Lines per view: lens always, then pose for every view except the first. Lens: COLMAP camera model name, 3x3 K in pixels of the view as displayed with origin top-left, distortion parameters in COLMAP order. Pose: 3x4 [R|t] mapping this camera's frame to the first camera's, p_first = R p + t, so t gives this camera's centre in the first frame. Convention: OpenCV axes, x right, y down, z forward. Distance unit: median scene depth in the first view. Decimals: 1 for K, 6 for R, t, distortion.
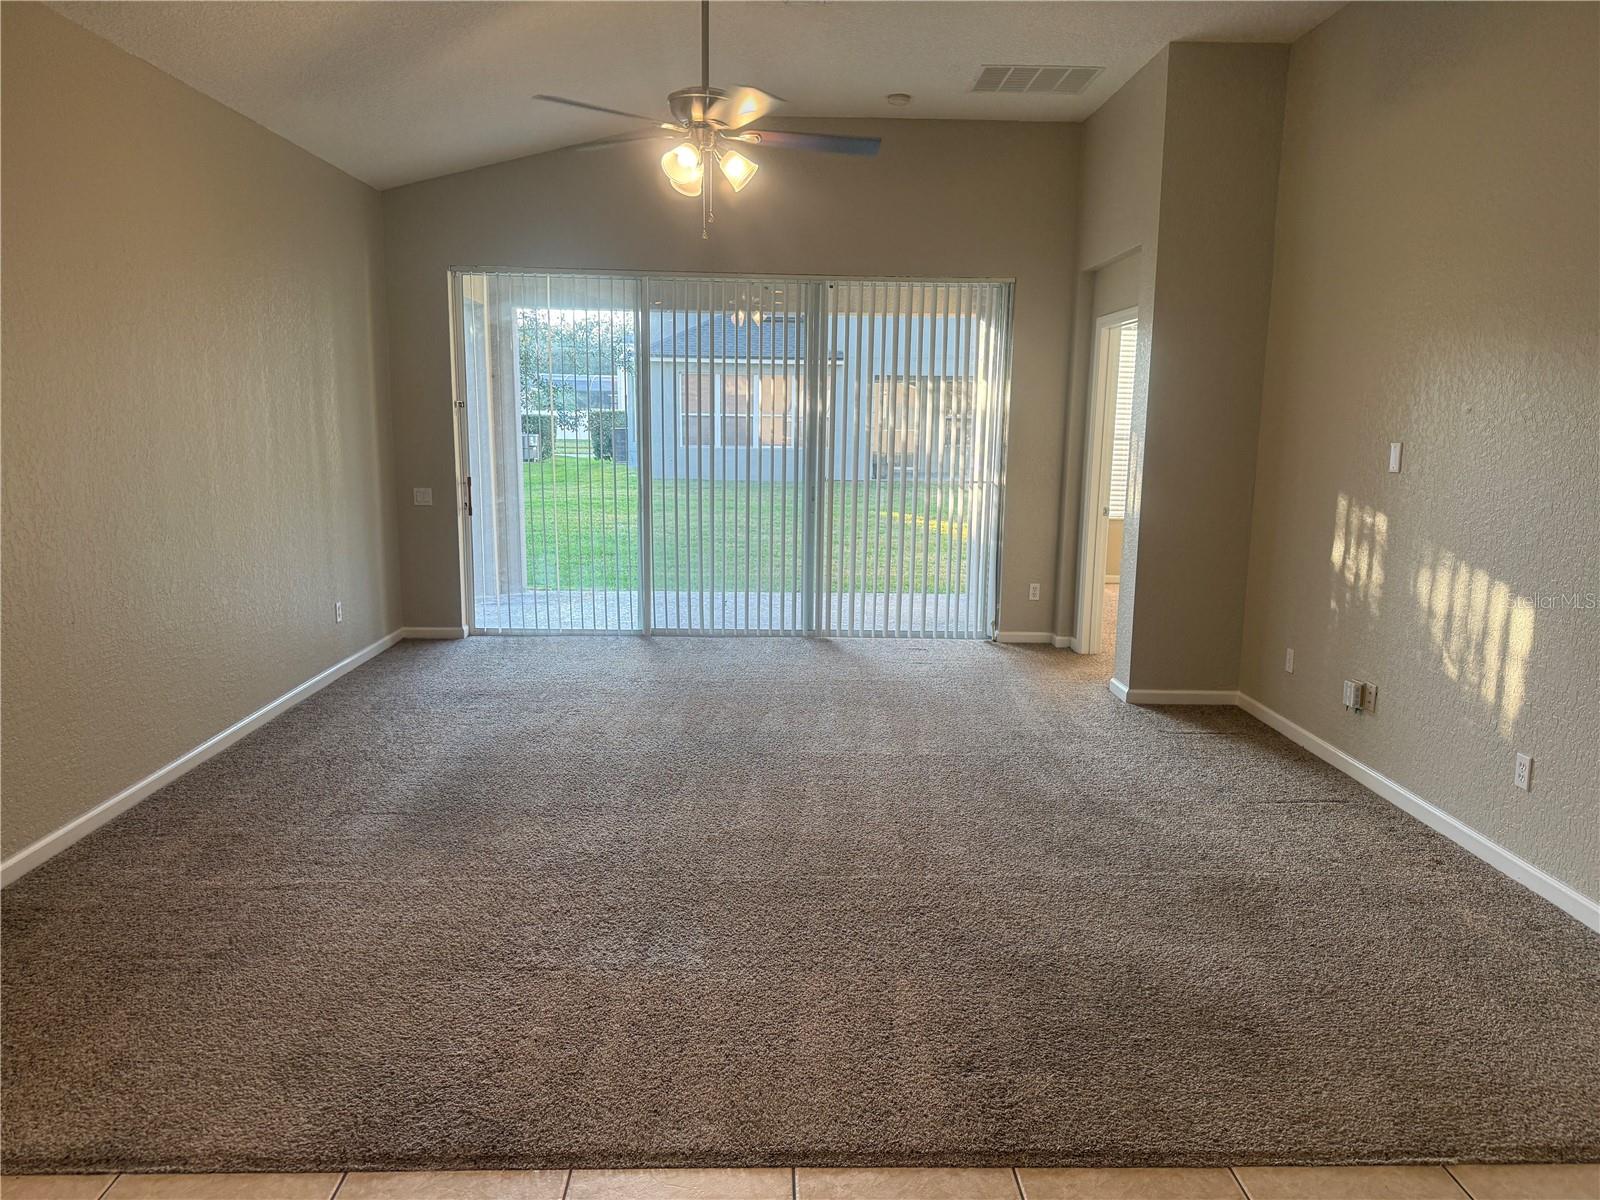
lens RADIAL K [[1133.7, 0, 812.5], [0, 1133.7, 600.5], [0, 0, 1]] dist [0.073453, -0.079583]
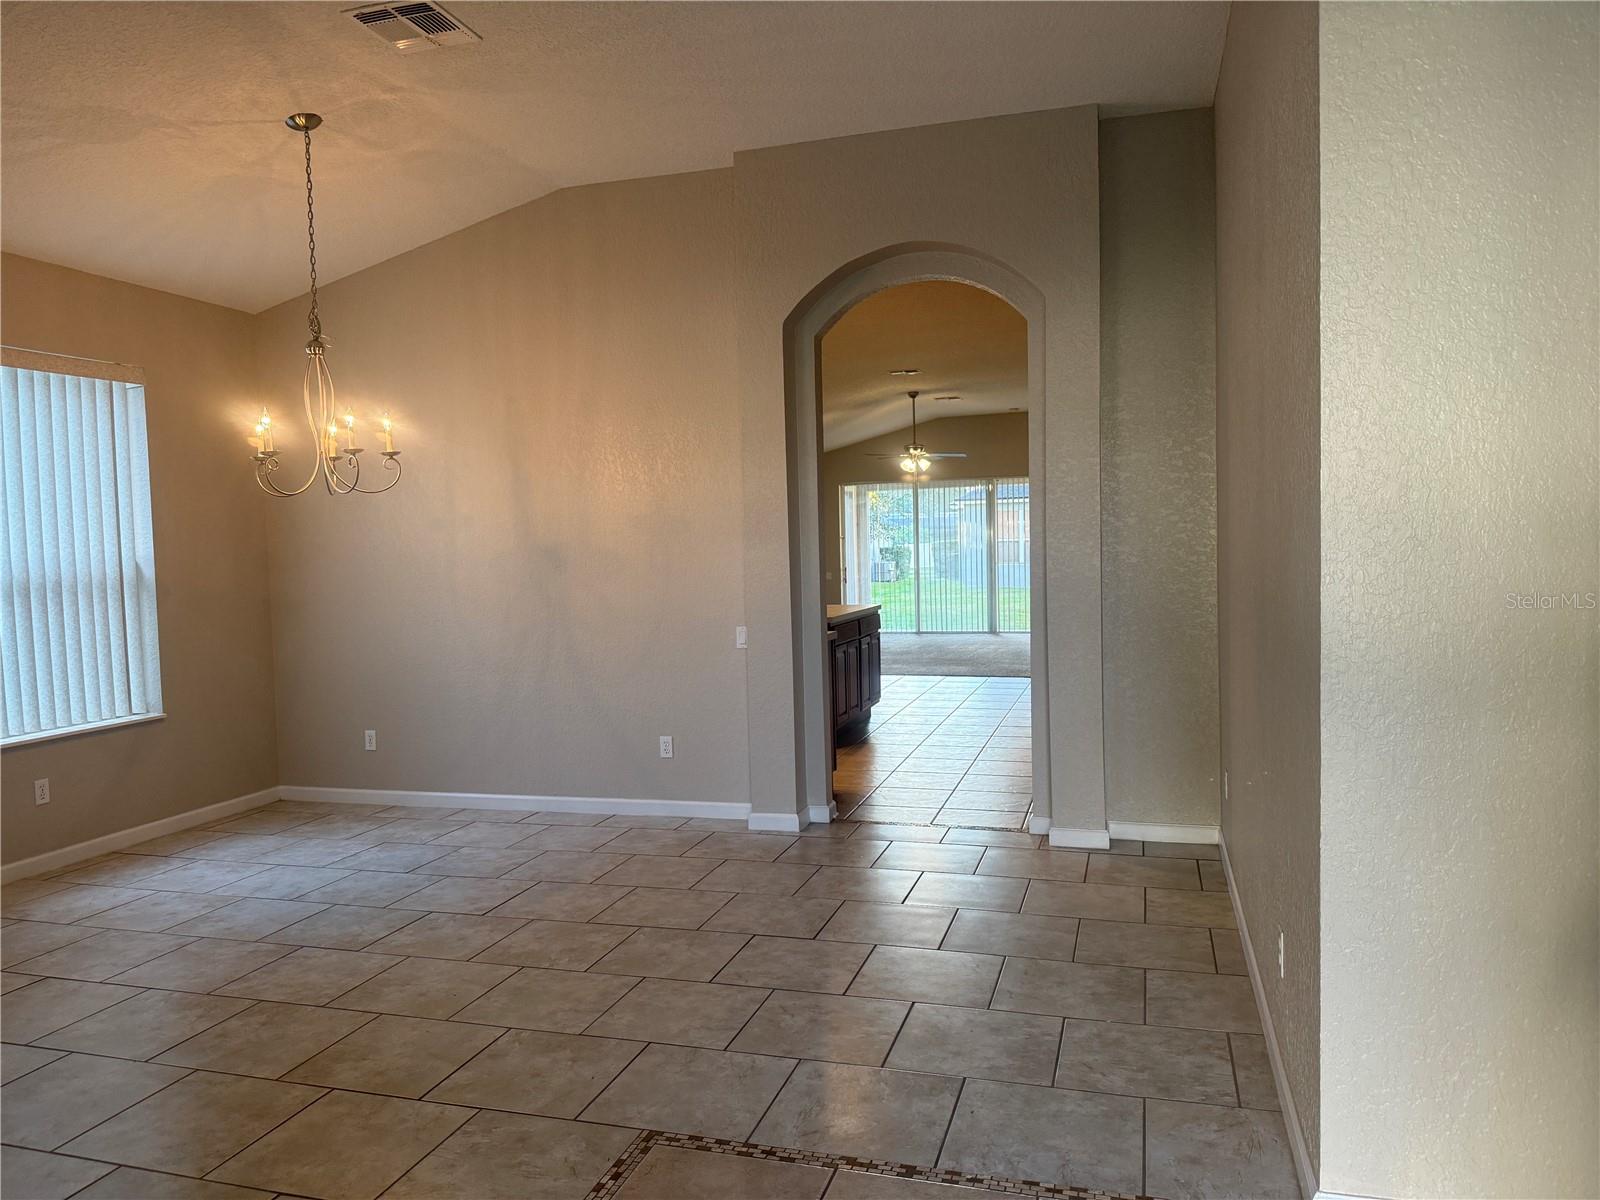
lens RADIAL K [[1133.7, 0, 796.5], [0, 1133.7, 602.3], [0, 0, 1]] dist [0.073453, -0.079583]
pose [[0.945631, -0.022527, -0.324461, 0.374594], [-0.014247, 0.993772, -0.110517, 0.230511], [0.324930, 0.109131, 0.939421, -1.271843]]
